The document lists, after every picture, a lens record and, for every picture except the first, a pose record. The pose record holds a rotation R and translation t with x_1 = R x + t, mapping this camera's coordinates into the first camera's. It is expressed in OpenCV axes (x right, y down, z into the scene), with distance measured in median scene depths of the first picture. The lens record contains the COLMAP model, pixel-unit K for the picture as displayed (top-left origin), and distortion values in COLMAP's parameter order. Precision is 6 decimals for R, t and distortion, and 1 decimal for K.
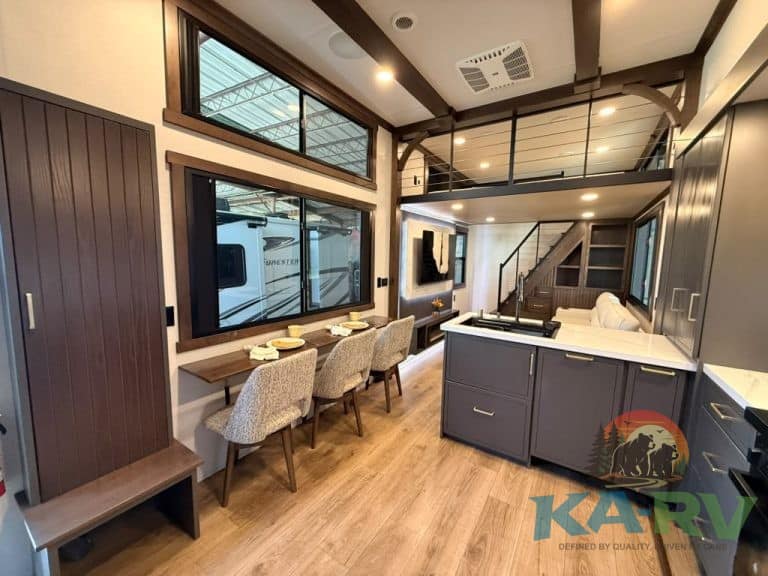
lens RADIAL K [[306.8, 0, 382.6], [0, 306.8, 289.9], [0, 0, 1]] dist [0.002892, 0.000294]
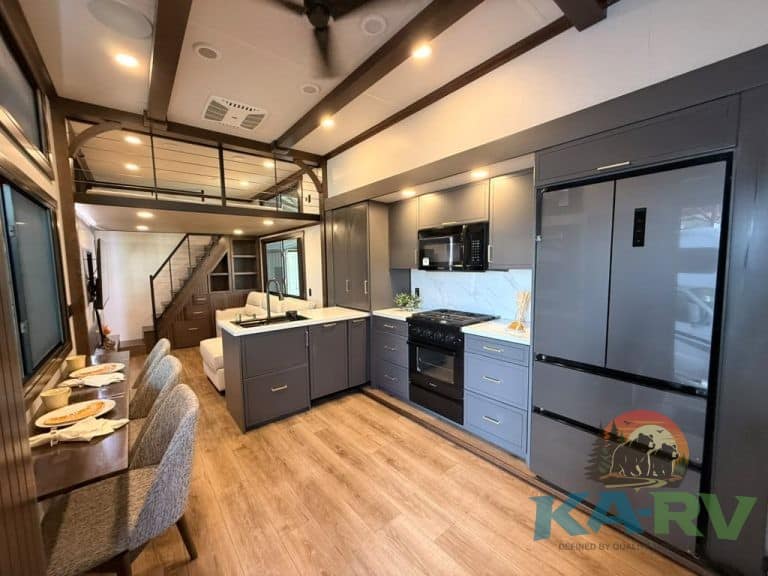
lens RADIAL K [[306.8, 0, 380.9], [0, 306.8, 290.1], [0, 0, 1]] dist [0.002892, 0.000294]
pose [[0.300722, -0.111097, 0.947219, -0.657690], [0.131310, 0.988556, 0.074257, -0.045211], [-0.944629, 0.102049, 0.311869, 0.143686]]
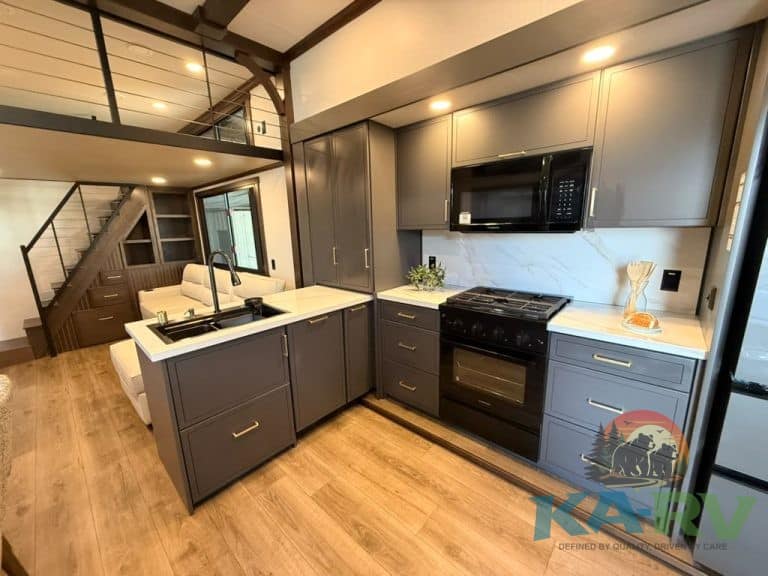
lens RADIAL K [[306.8, 0, 380.4], [0, 306.8, 288.6], [0, 0, 1]] dist [0.002892, 0.000294]
pose [[0.154187, -0.233658, 0.960016, -0.270823], [0.144828, 0.966485, 0.211972, -0.067673], [-0.977370, 0.106354, 0.182859, 0.439737]]
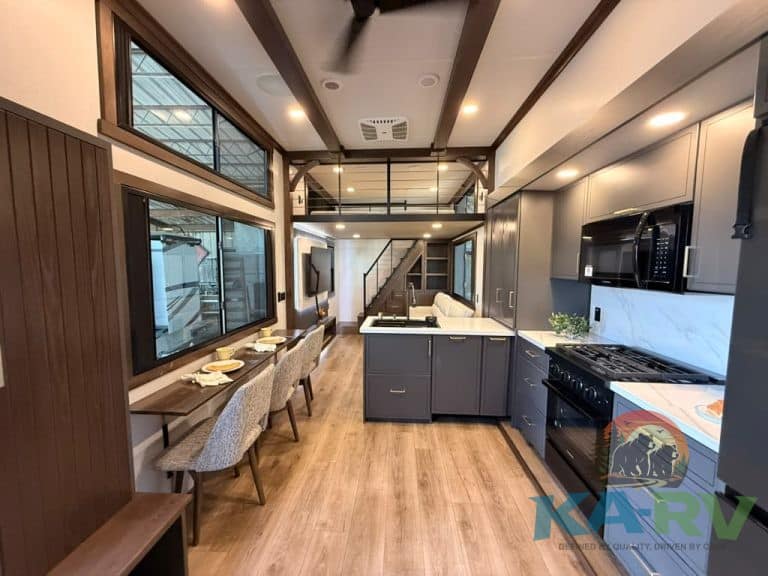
lens RADIAL K [[306.8, 0, 382.3], [0, 306.8, 290.0], [0, 0, 1]] dist [0.002892, 0.000294]
pose [[0.865421, -0.058325, 0.497639, -0.321489], [0.070219, 0.997518, -0.005201, -0.026171], [-0.496100, 0.039445, 0.867369, -0.102393]]
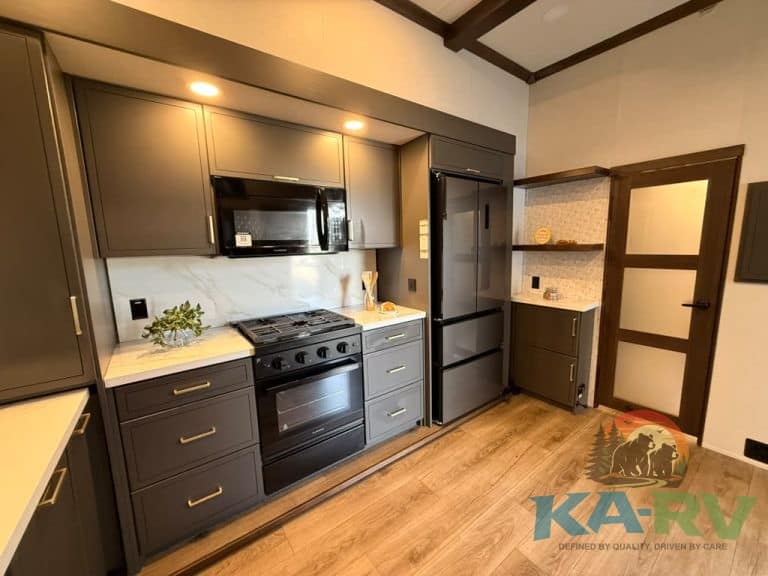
lens RADIAL K [[306.8, 0, 384.6], [0, 306.8, 289.3], [0, 0, 1]] dist [0.002892, 0.000294]
pose [[-0.938009, -0.046503, 0.343477, 0.064121], [0.045678, 0.965731, 0.255494, -0.096668], [-0.343587, 0.255345, -0.903740, 0.884582]]
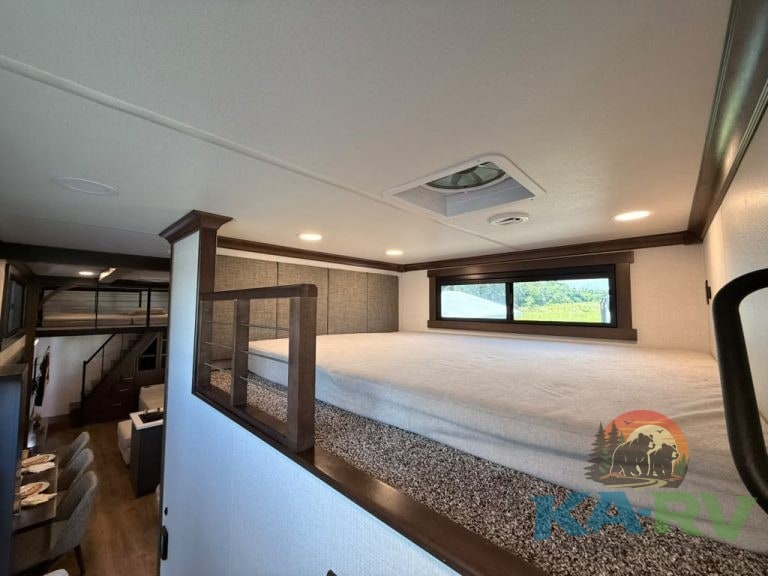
lens RADIAL K [[306.8, 0, 379.5], [0, 306.8, 288.5], [0, 0, 1]] dist [0.002892, 0.000294]
pose [[0.190047, 0.036053, 0.981113, -1.205277], [0.107353, 0.992570, -0.057269, -0.387014], [-0.975888, 0.116209, 0.184765, -0.674323]]
